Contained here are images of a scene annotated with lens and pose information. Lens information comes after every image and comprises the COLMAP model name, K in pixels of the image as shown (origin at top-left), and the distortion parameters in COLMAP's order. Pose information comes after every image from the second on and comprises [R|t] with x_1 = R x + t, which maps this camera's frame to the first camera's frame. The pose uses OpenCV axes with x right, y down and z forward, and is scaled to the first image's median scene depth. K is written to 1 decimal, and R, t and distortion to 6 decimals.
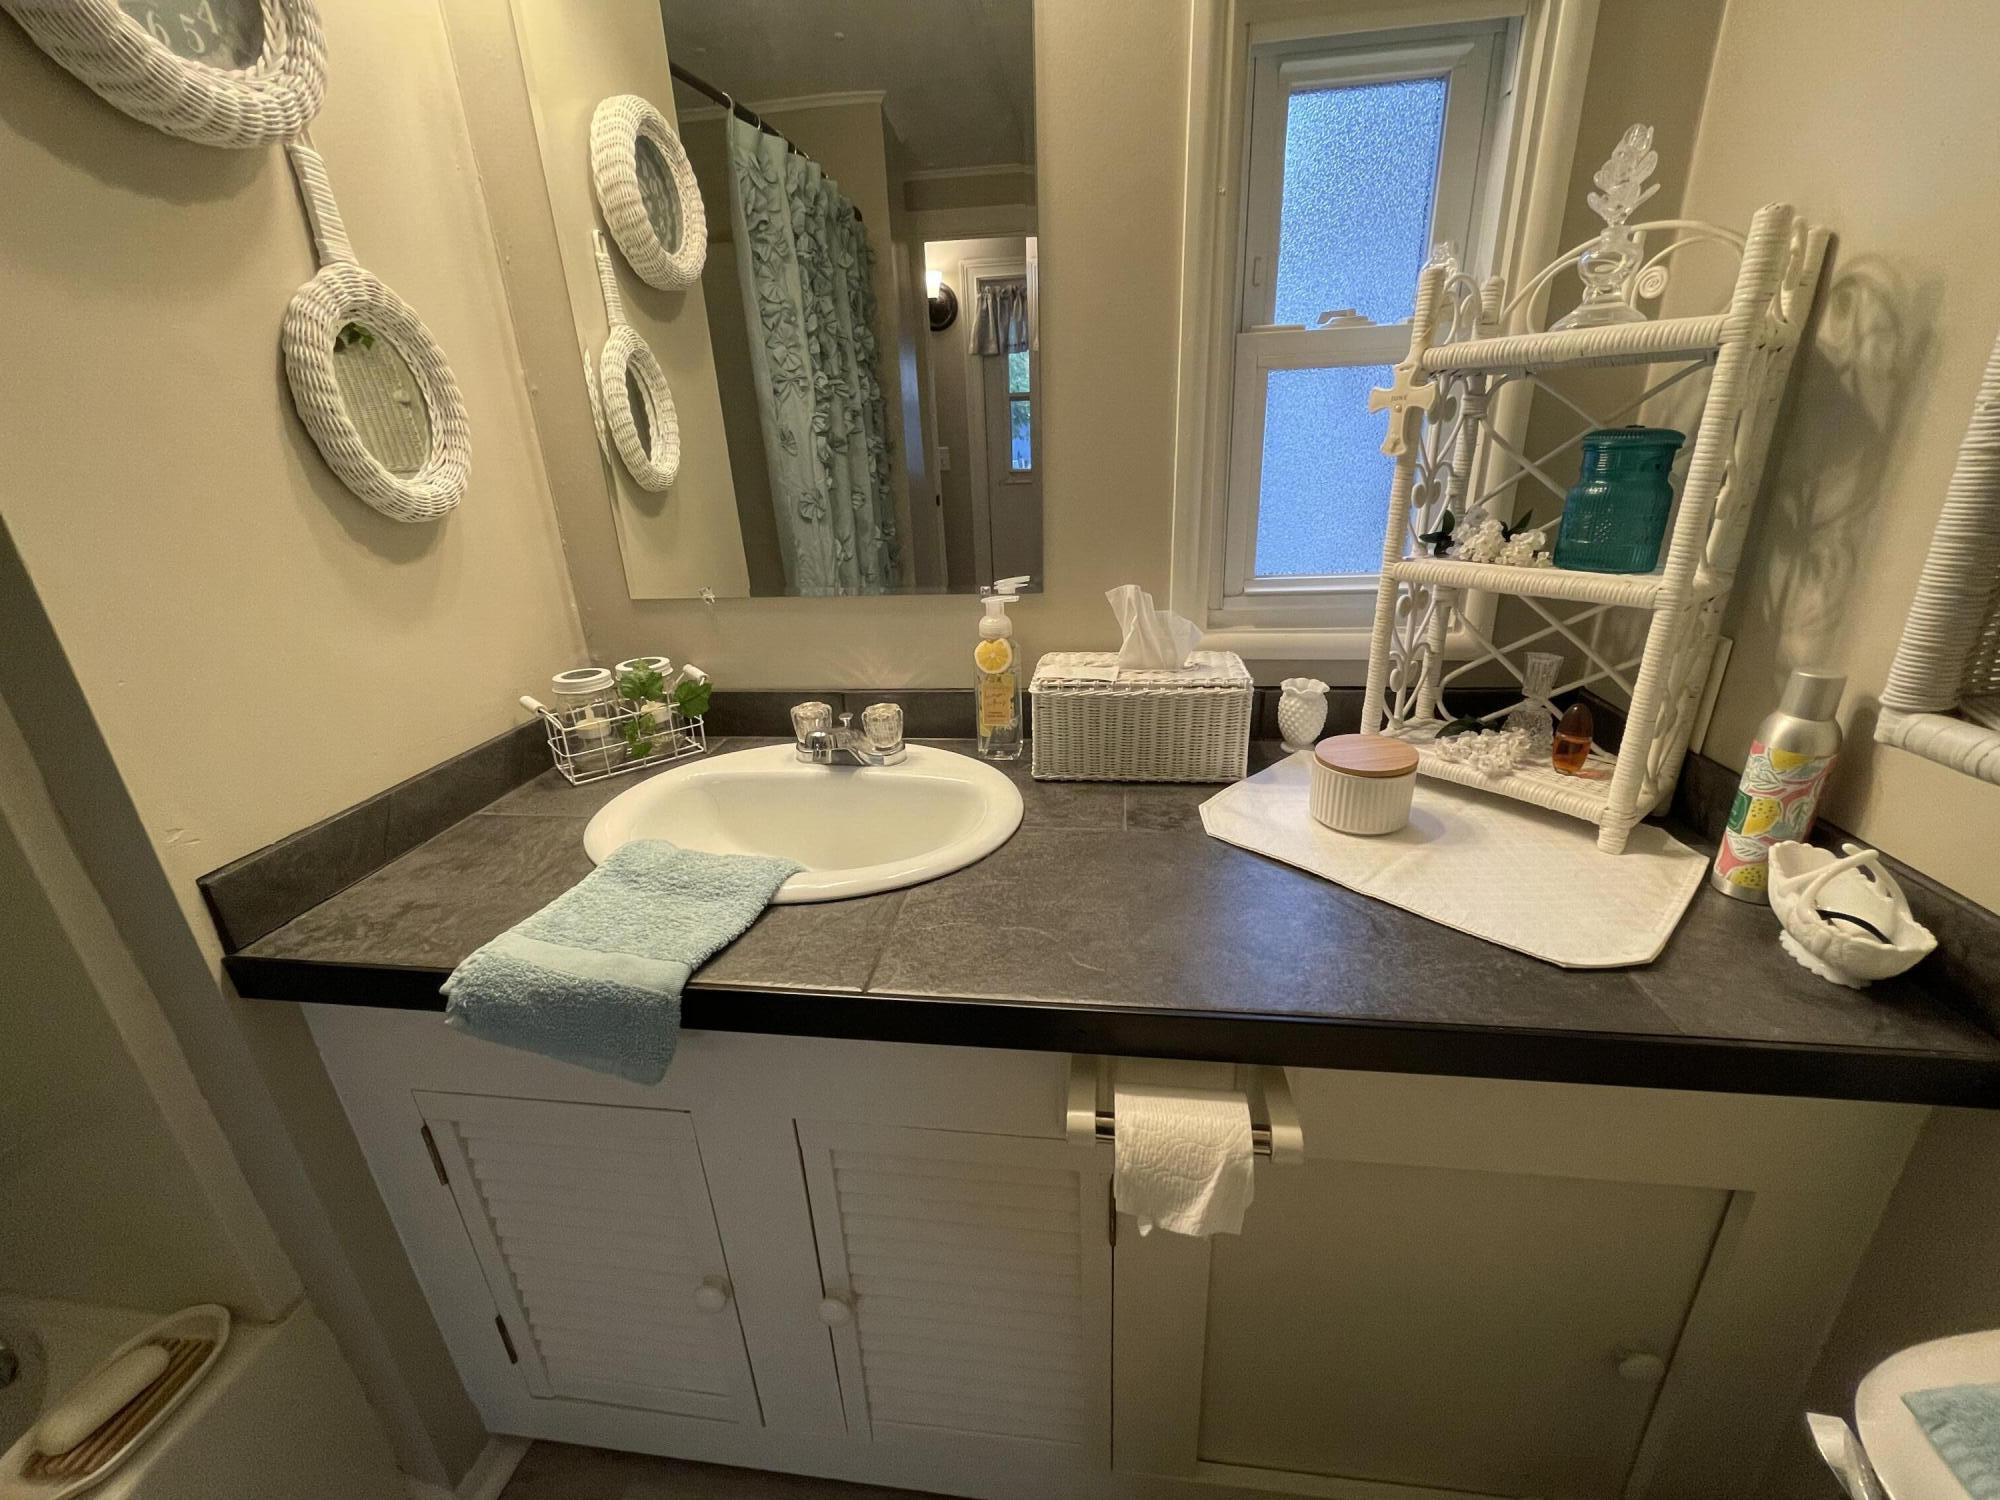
lens RADIAL K [[806.4, 0, 1000.0], [0, 806.4, 750.0], [0, 0, 1]] dist [-0.002088, -0.000379]
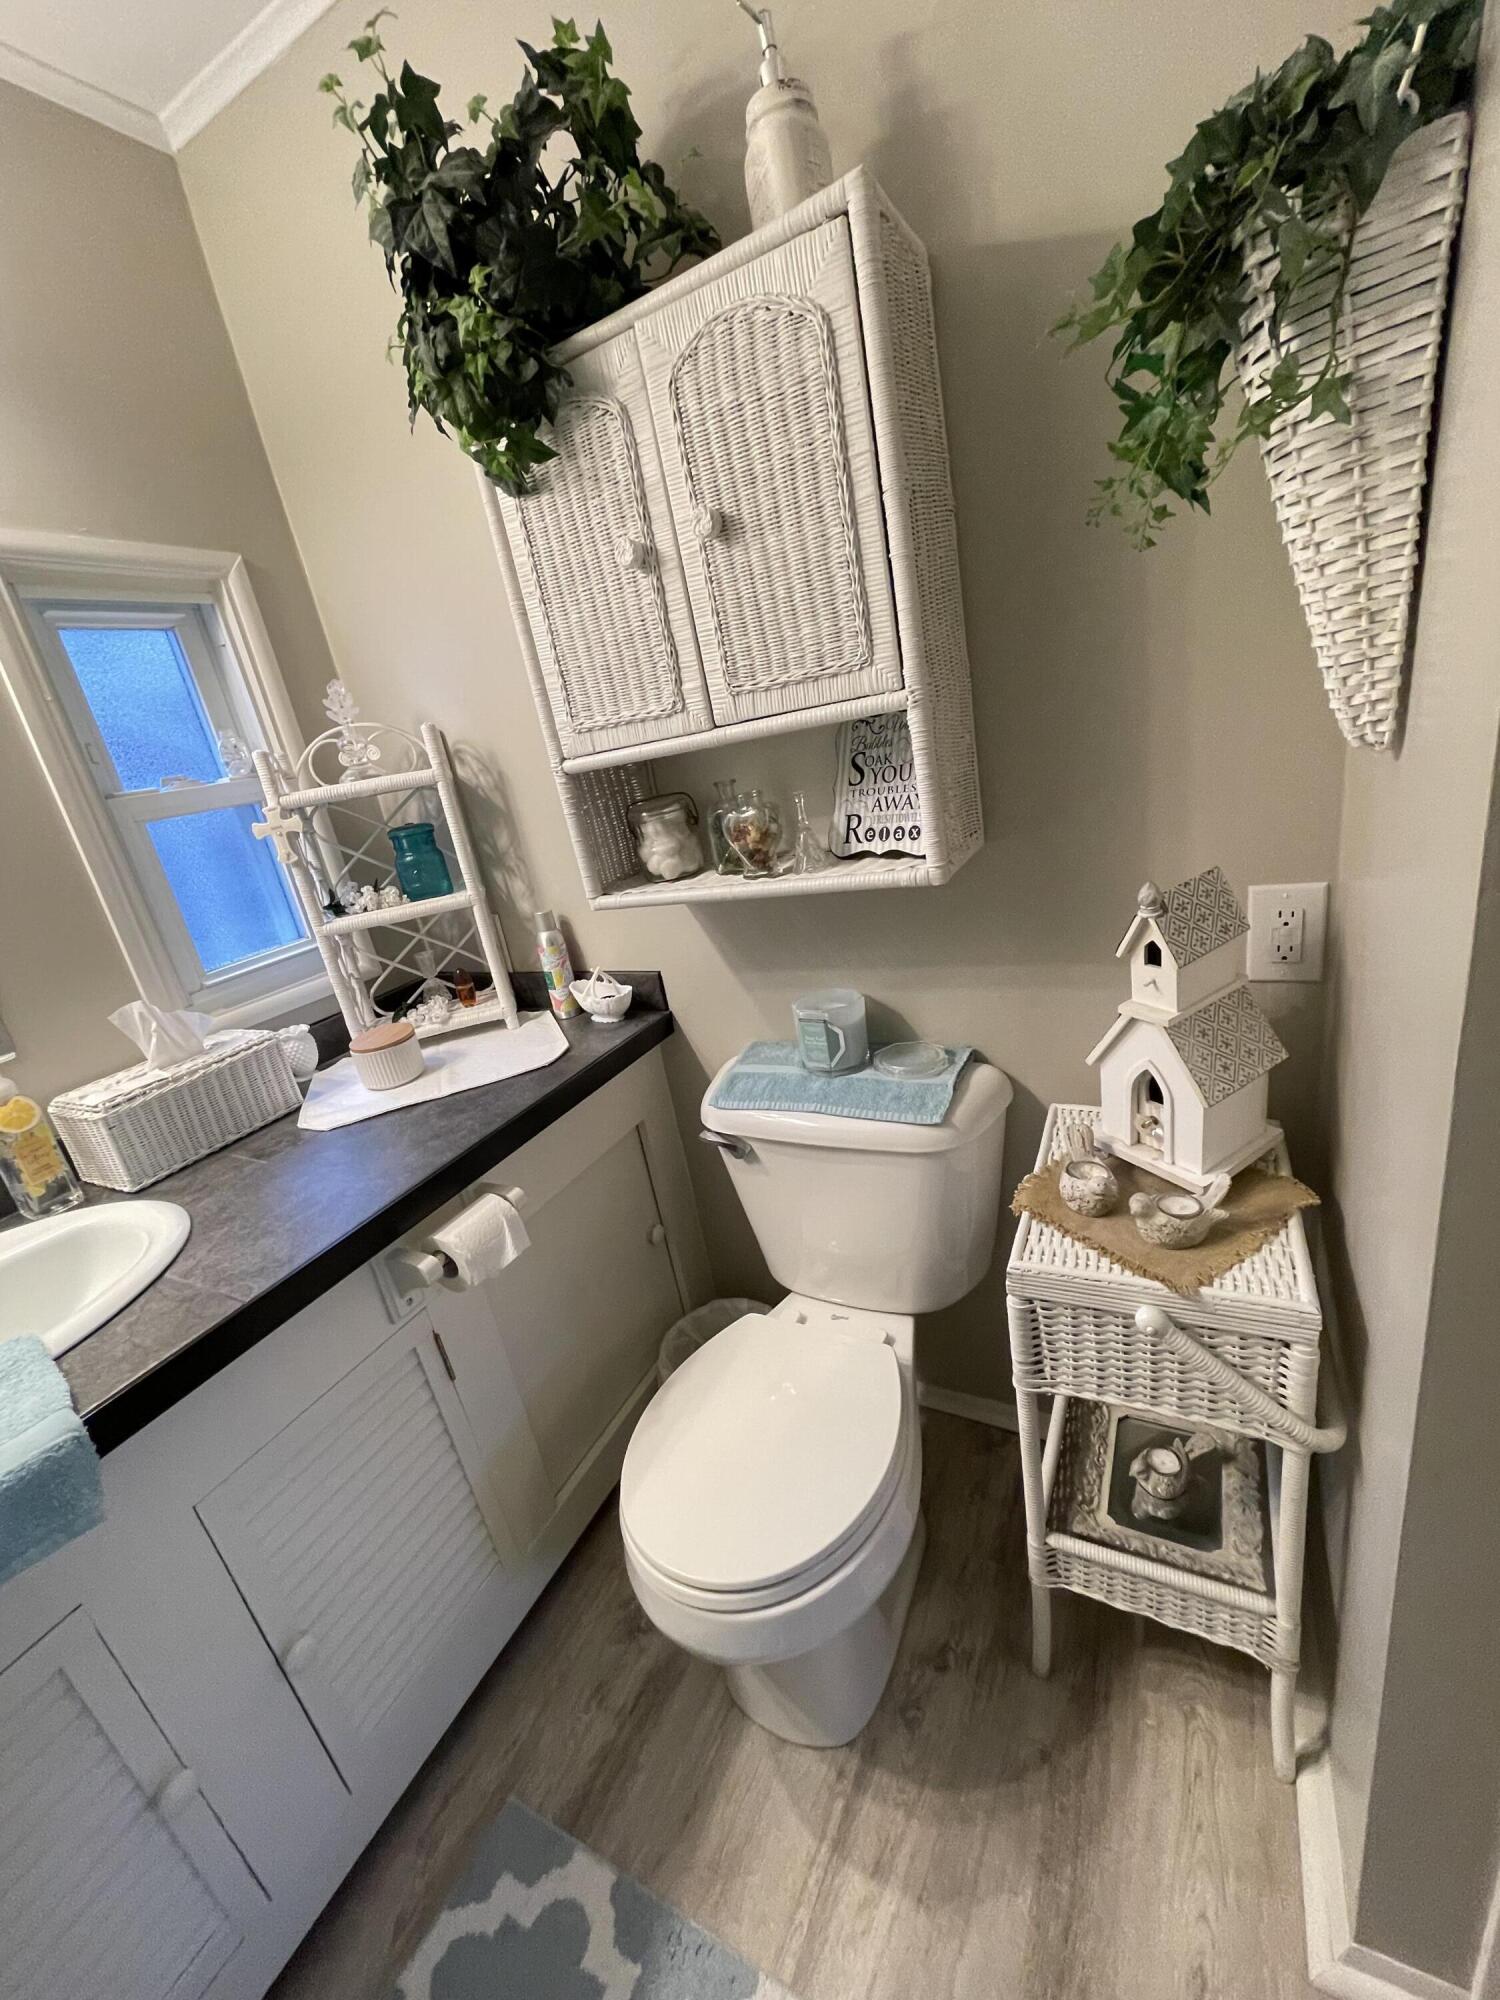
lens RADIAL K [[806.4, 0, 750.0], [0, 806.4, 1000.0], [0, 0, 1]] dist [-0.002088, -0.000379]
pose [[0.336793, -0.321293, 0.885066, -0.667375], [0.475065, 0.869551, 0.134885, 0.070595], [-0.812948, 0.375035, 0.445494, -0.297097]]
